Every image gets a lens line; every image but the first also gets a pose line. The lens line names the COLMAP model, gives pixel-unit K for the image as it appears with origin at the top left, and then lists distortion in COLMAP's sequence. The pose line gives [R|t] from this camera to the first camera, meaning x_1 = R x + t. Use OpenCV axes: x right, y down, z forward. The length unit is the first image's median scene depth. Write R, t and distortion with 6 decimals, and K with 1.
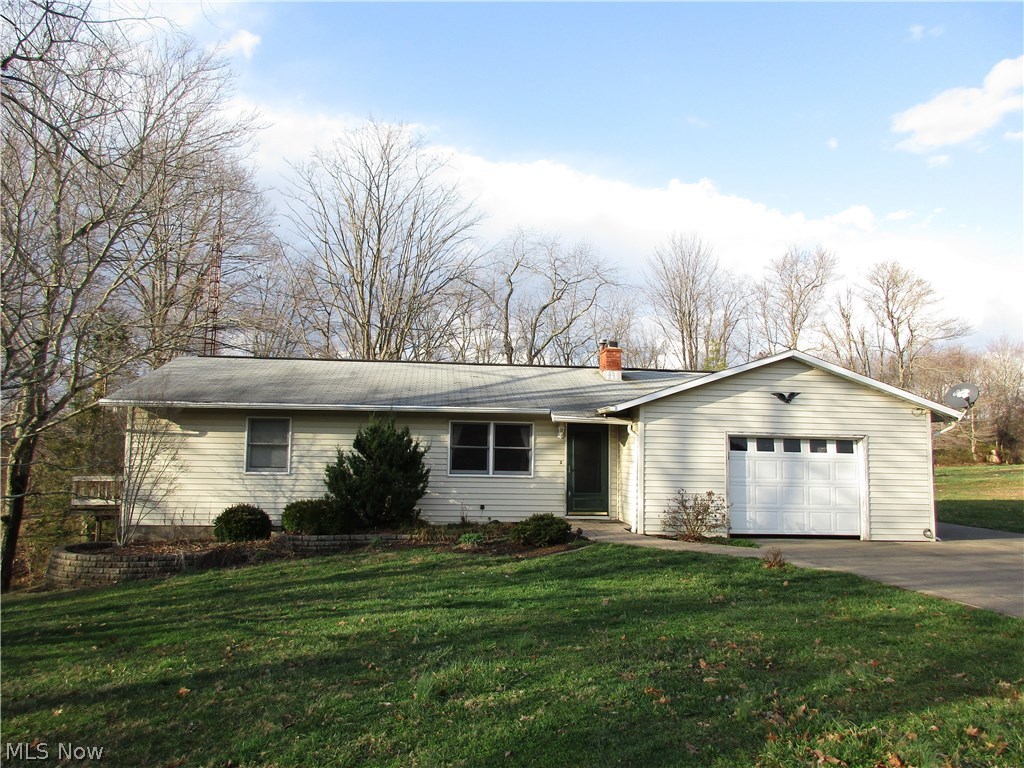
lens RADIAL K [[763.9, 0, 509.1], [0, 763.9, 382.1], [0, 0, 1]] dist [0.003107, -0.001712]
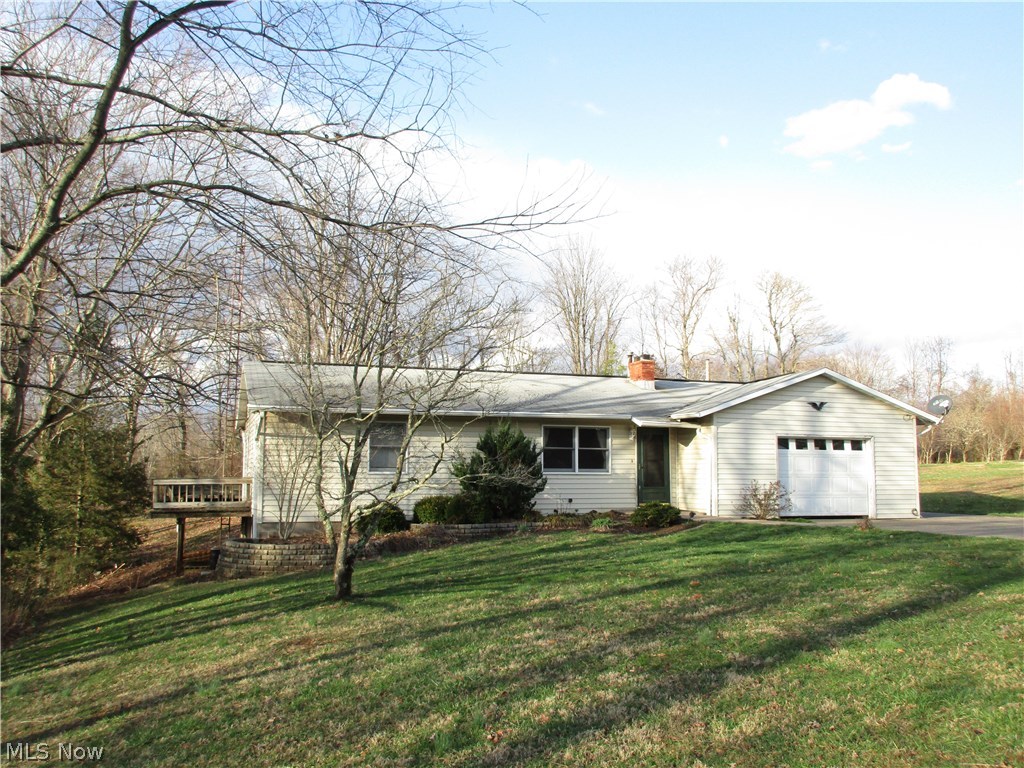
lens RADIAL K [[897.3, 0, 512.1], [0, 897.3, 435.5], [0, 0, 1]] dist [0.005982, 0.012072]
pose [[0.972346, -0.004314, 0.233505, -0.446767], [-0.009794, 0.998197, 0.059226, -0.012862], [-0.233340, -0.059875, 0.970550, -0.290229]]
